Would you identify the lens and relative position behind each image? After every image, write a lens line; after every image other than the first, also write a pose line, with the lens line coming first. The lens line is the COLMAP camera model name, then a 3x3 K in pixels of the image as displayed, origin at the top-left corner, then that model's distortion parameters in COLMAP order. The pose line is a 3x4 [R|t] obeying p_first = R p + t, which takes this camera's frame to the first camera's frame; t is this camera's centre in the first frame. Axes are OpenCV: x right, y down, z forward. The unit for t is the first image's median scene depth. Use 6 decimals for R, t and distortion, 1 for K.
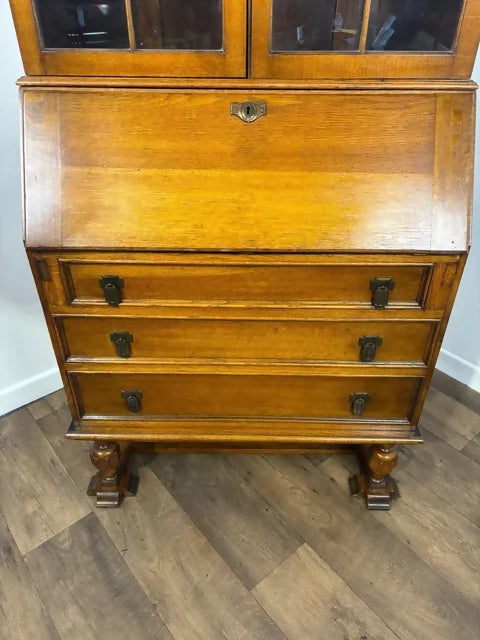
lens RADIAL K [[483.7, 0, 242.1], [0, 483.7, 318.1], [0, 0, 1]] dist [0.054097, -0.058314]
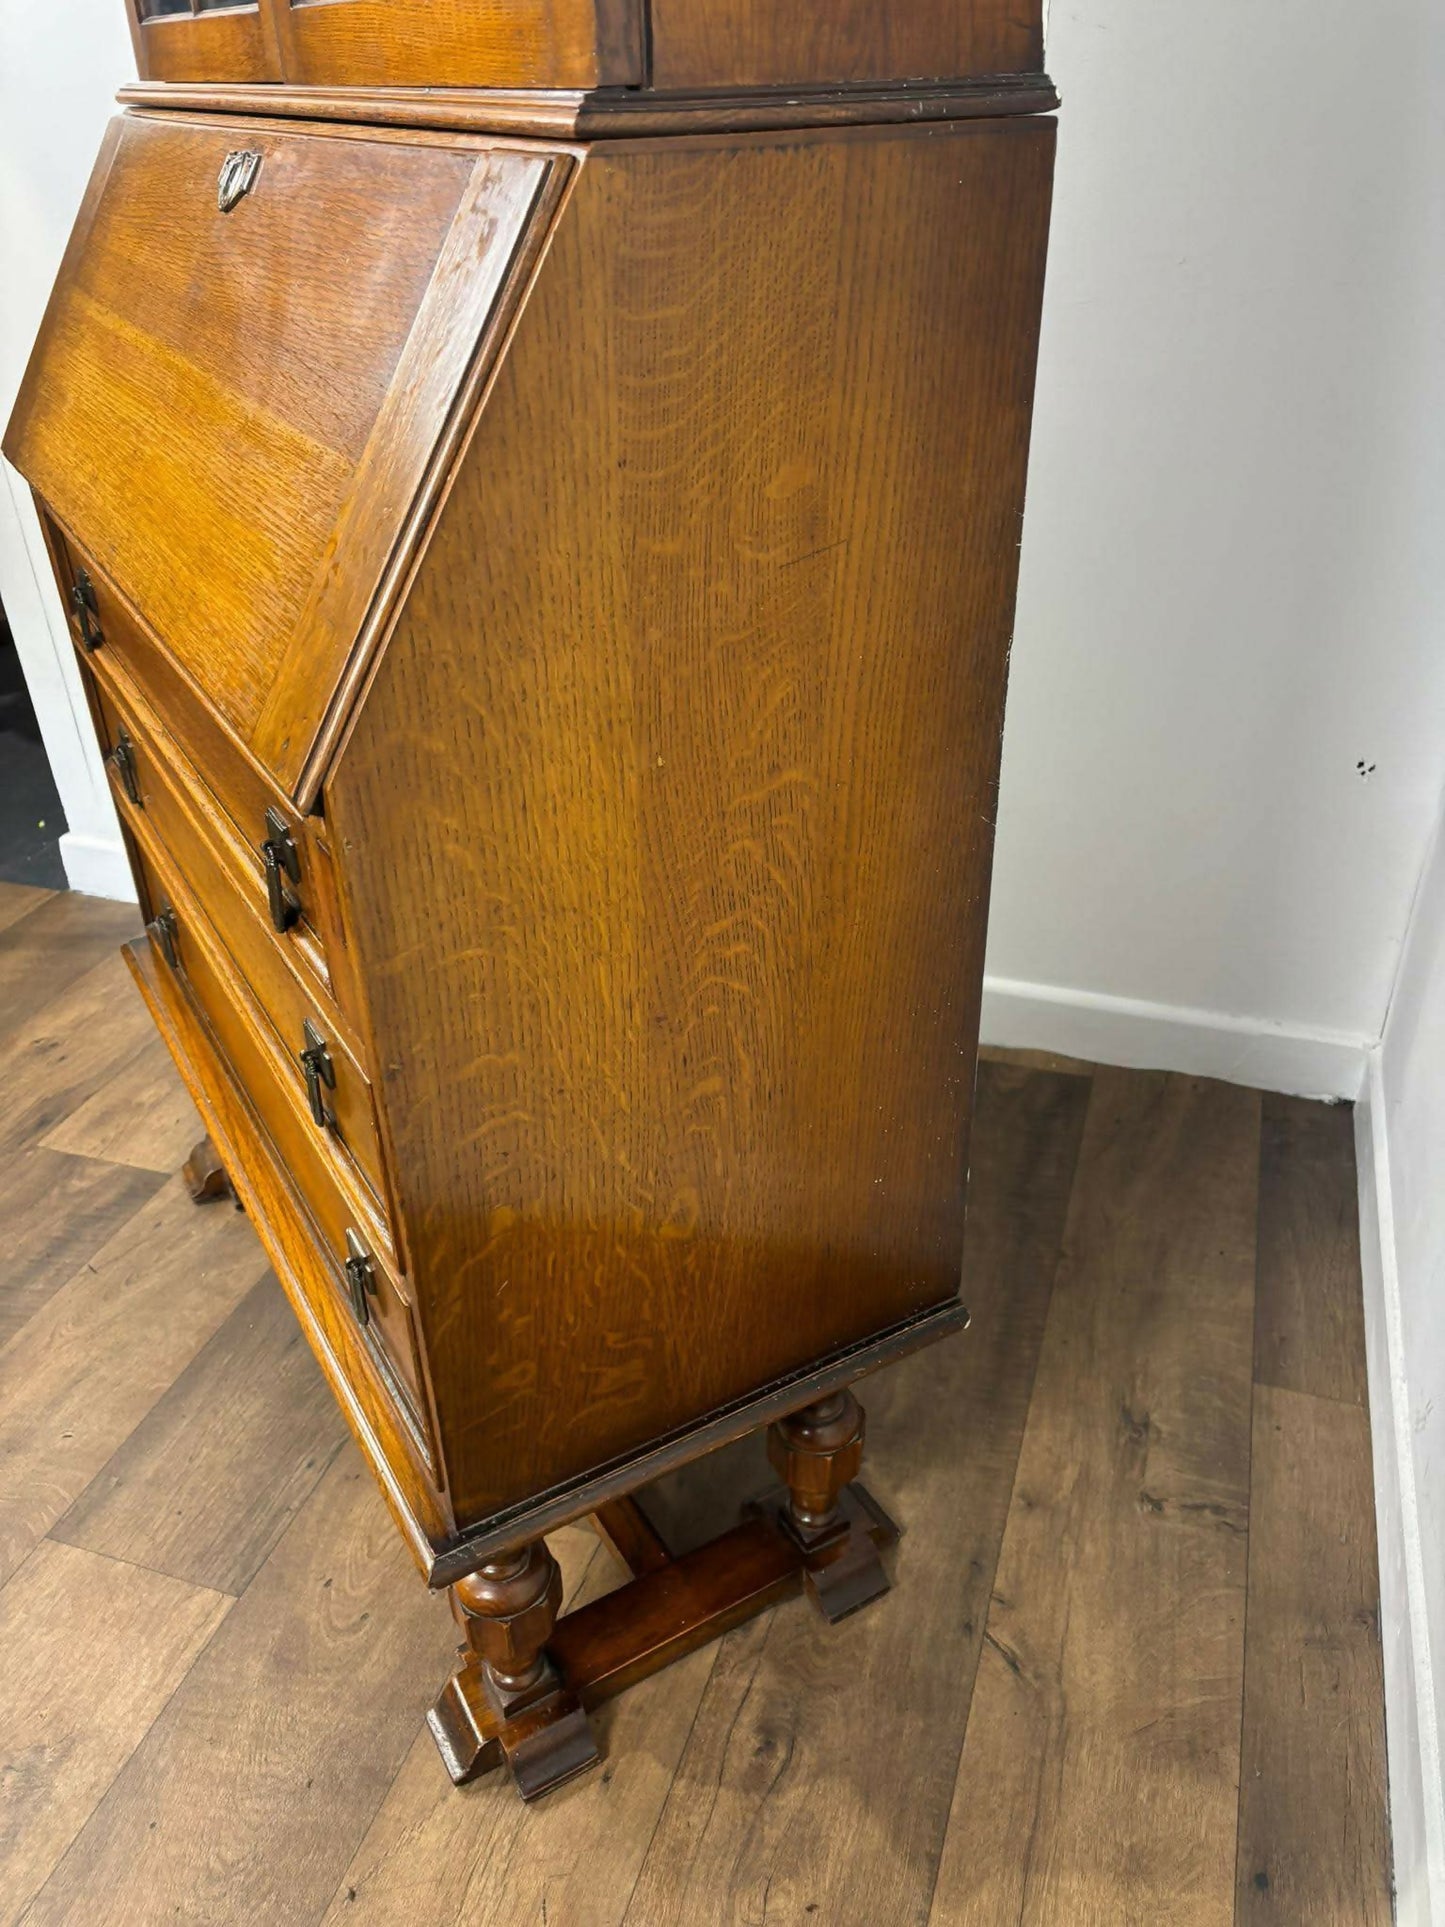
lens RADIAL K [[1456.4, 0, 710.4], [0, 1456.4, 955.7], [0, 0, 1]] dist [0.054097, -0.058314]
pose [[0.520012, 0.434787, -0.735220, 0.902153], [-0.466129, 0.865735, 0.182283, -0.238350], [0.715760, 0.247918, 0.652859, 0.557725]]
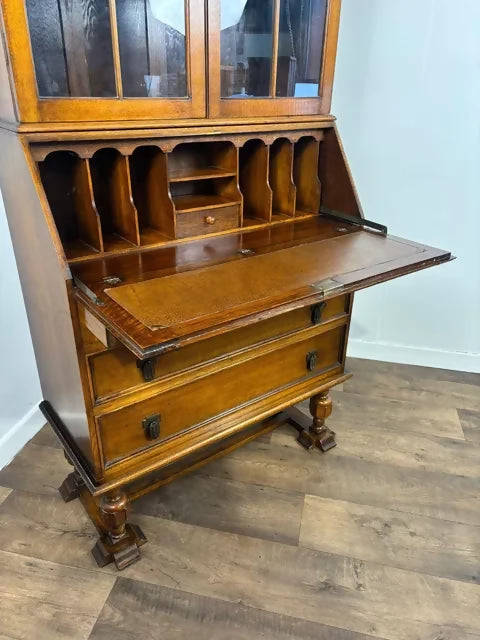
lens RADIAL K [[483.7, 0, 242.3], [0, 483.7, 325.3], [0, 0, 1]] dist [0.054097, -0.058314]
pose [[0.790604, -0.267555, 0.550780, -0.596207], [0.336698, 0.941252, -0.026070, 0.060503], [-0.511448, 0.206057, 0.834243, 0.008873]]
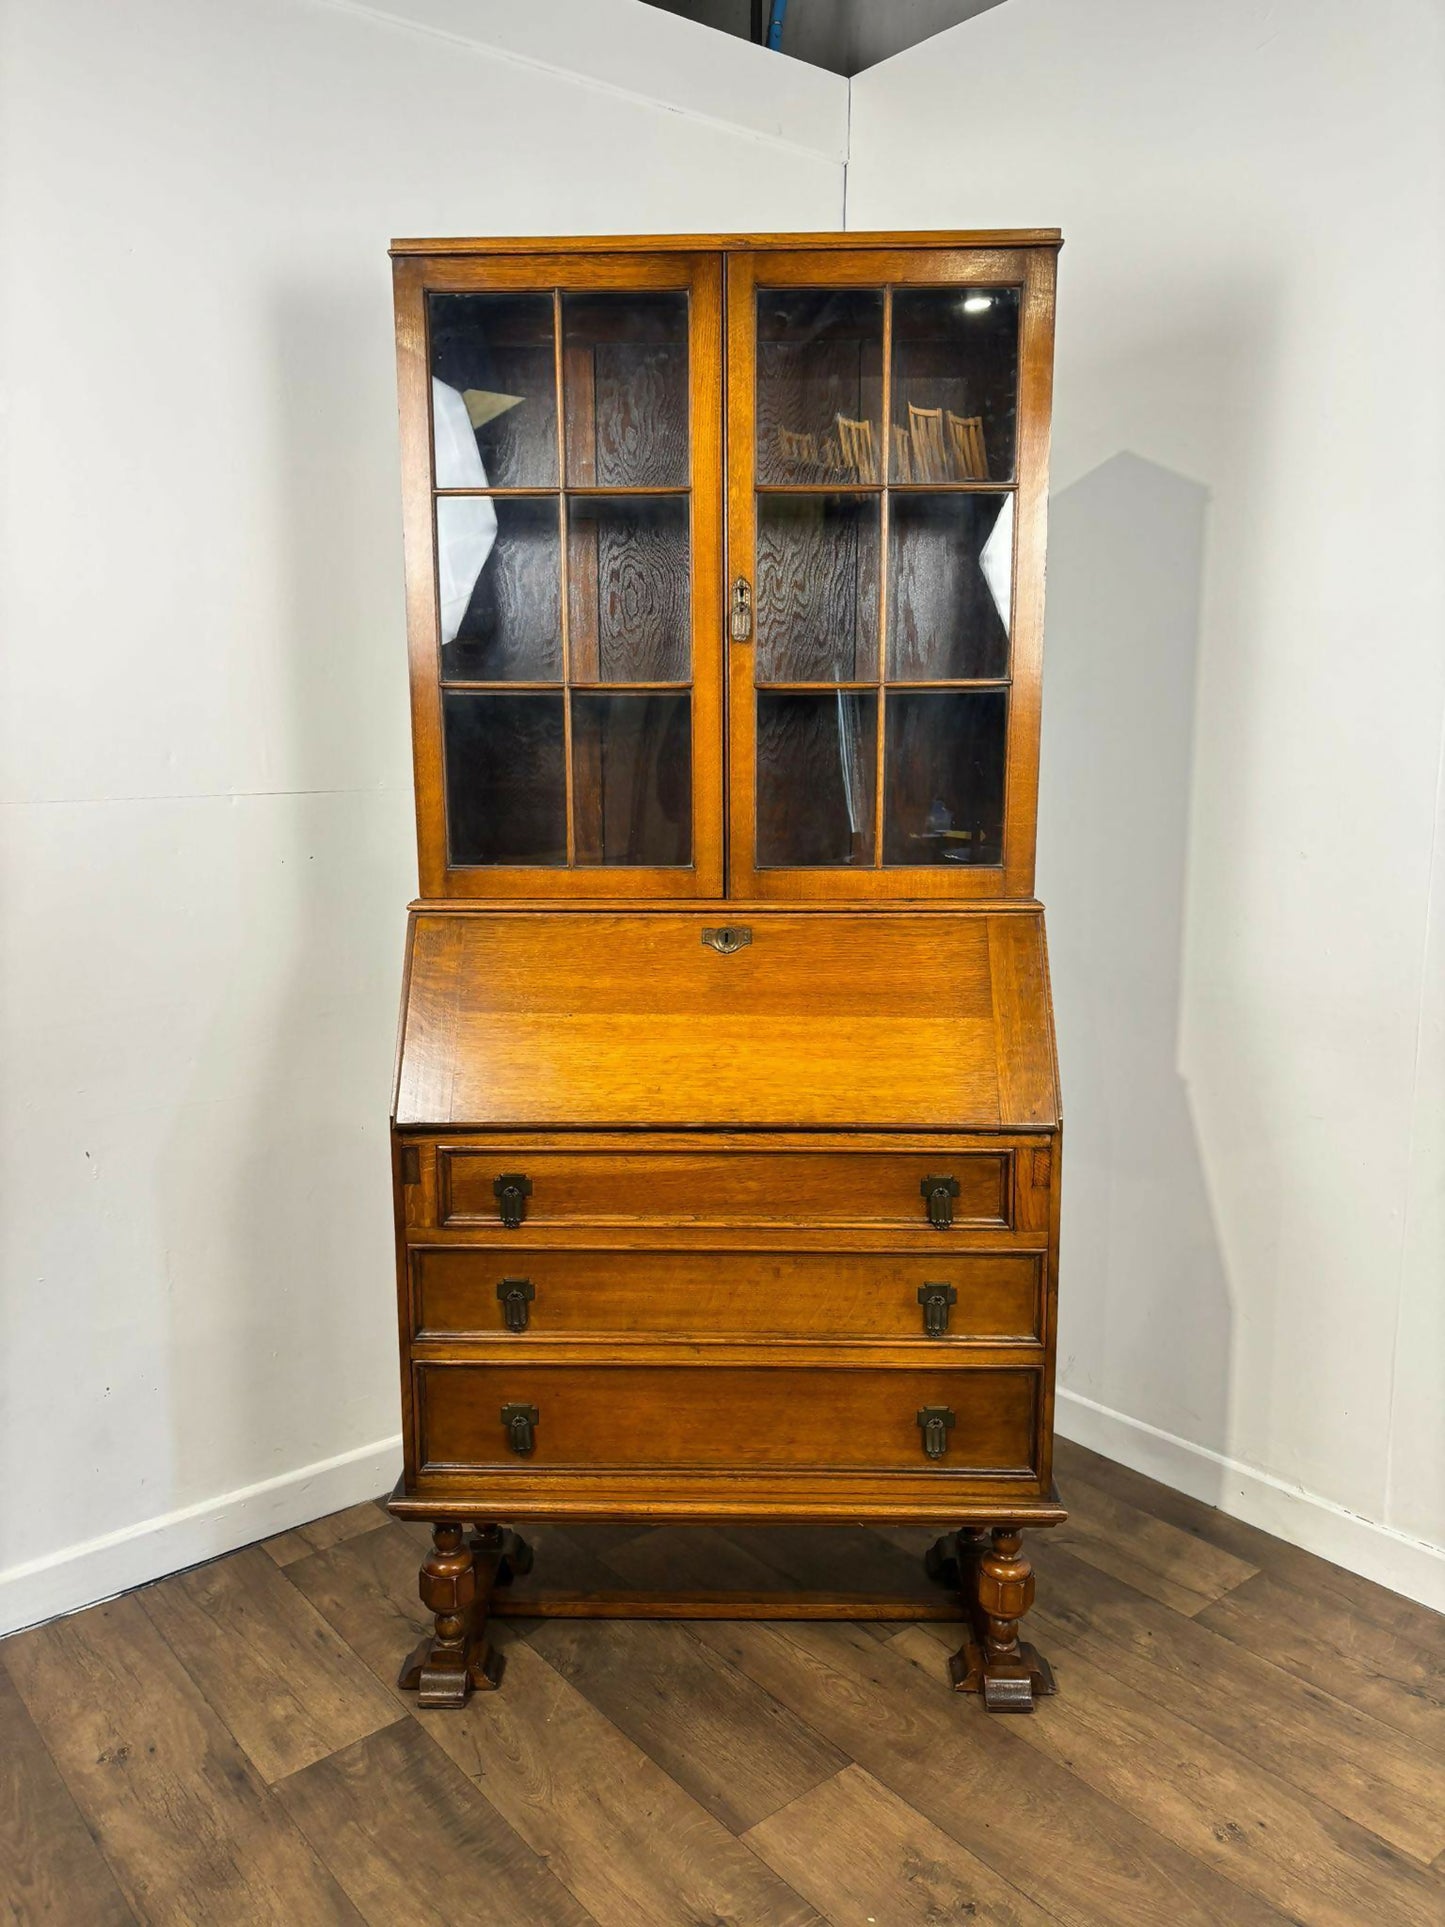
lens RADIAL K [[1456.4, 0, 716.3], [0, 1456.4, 971.3], [0, 0, 1]] dist [0.054097, -0.058314]
pose [[0.999921, -0.005861, -0.011164, 0.016654], [0.000594, 0.906311, -0.422611, 0.410301], [0.012595, 0.422571, 0.906242, -0.721301]]
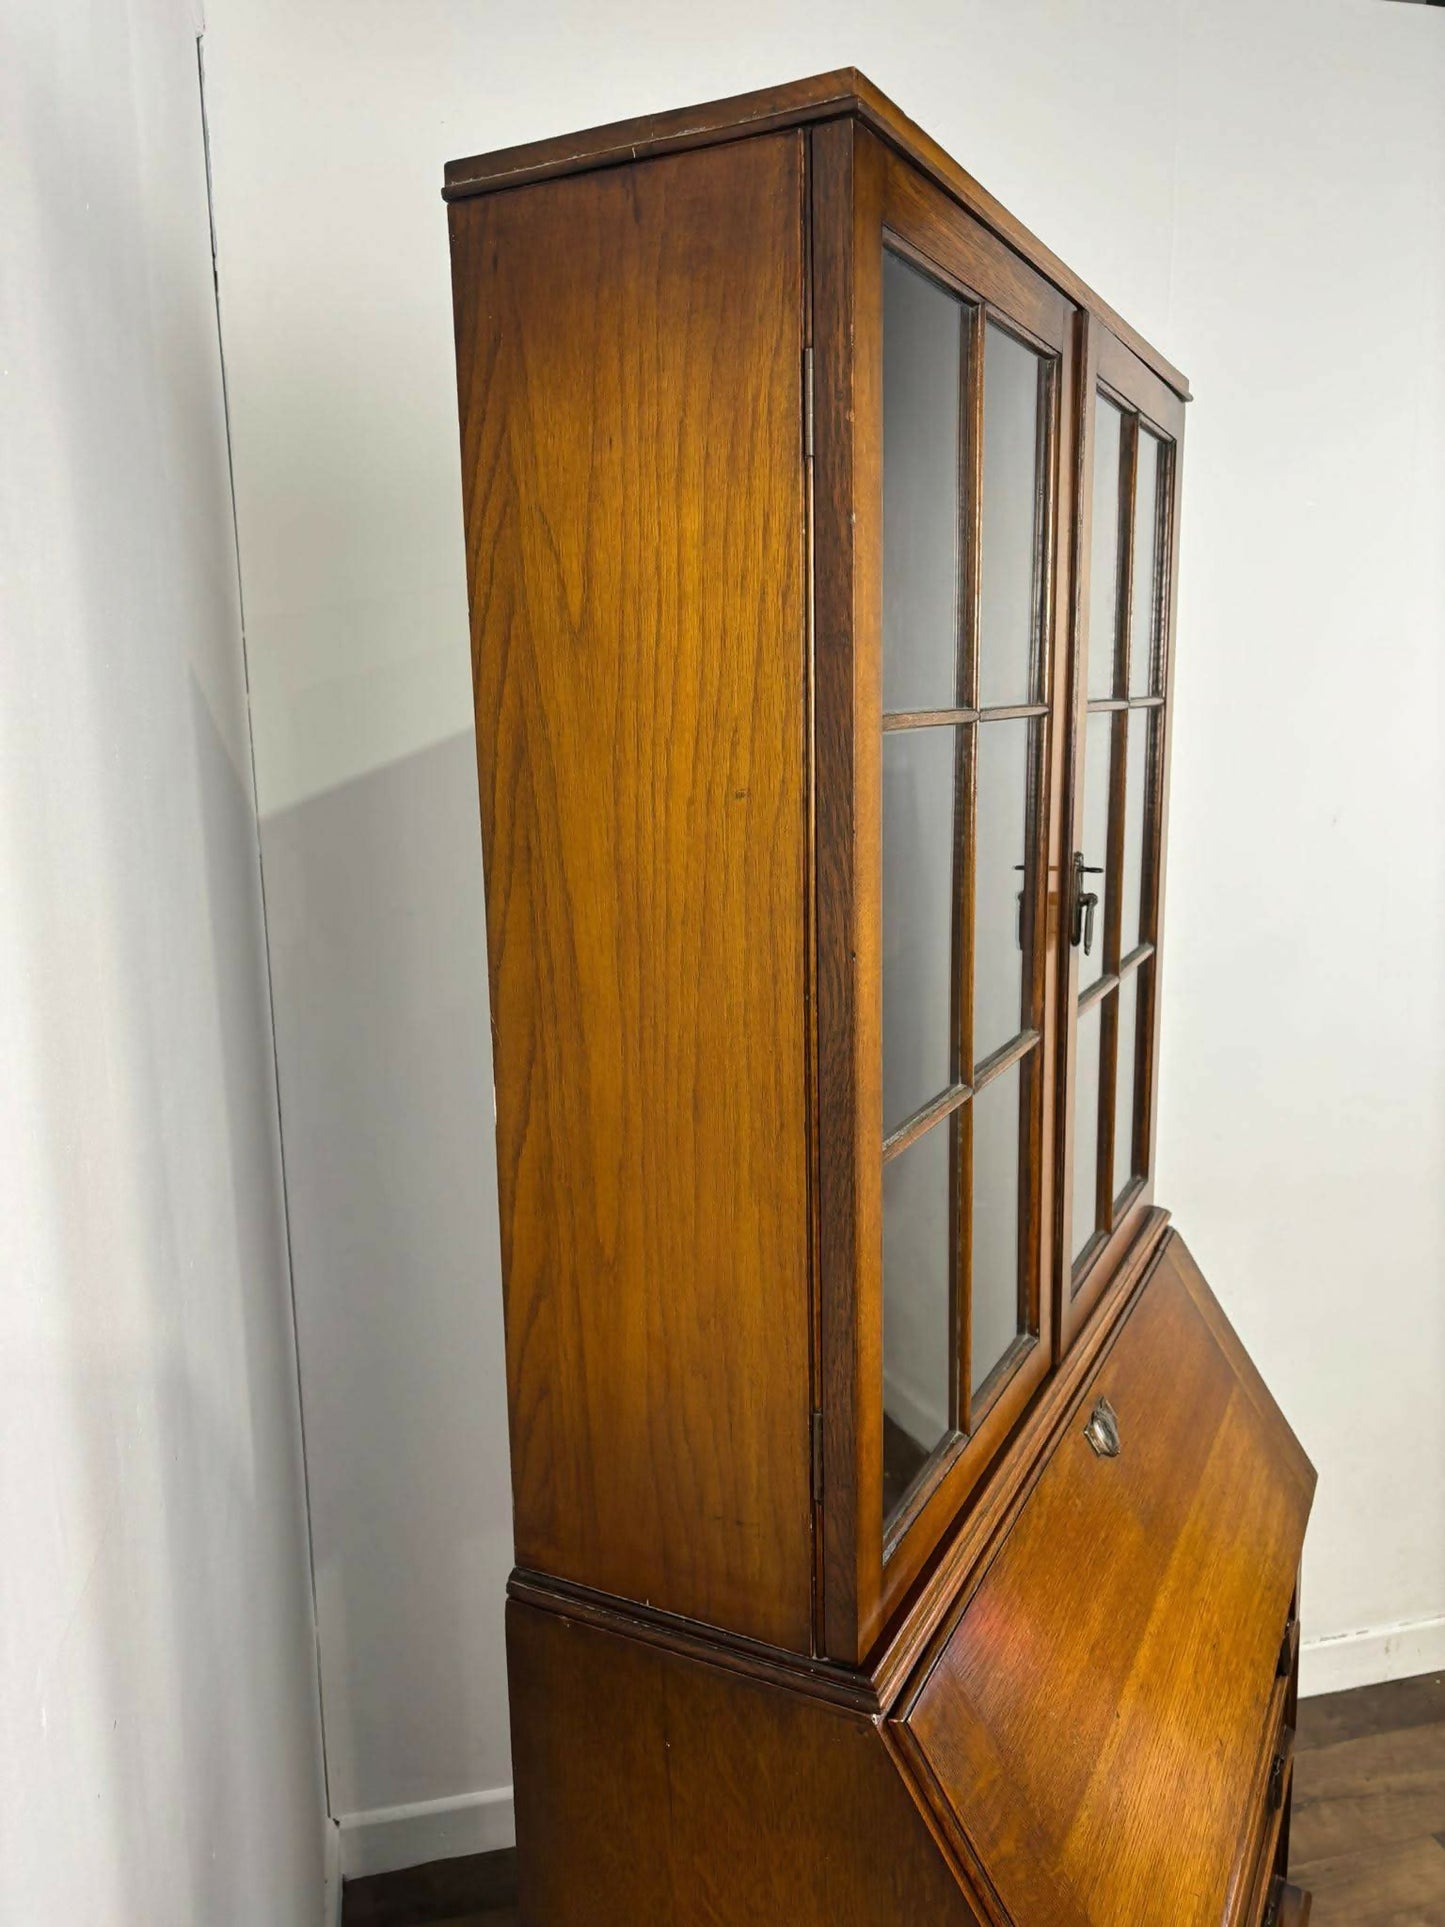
lens RADIAL K [[1456.4, 0, 720.2], [0, 1456.4, 963.0], [0, 0, 1]] dist [0.054097, -0.058314]
pose [[0.445961, -0.180588, 0.876645, -0.948226], [0.529852, 0.842644, -0.095959, -0.658953], [-0.721371, 0.507286, 0.471471, 0.328422]]
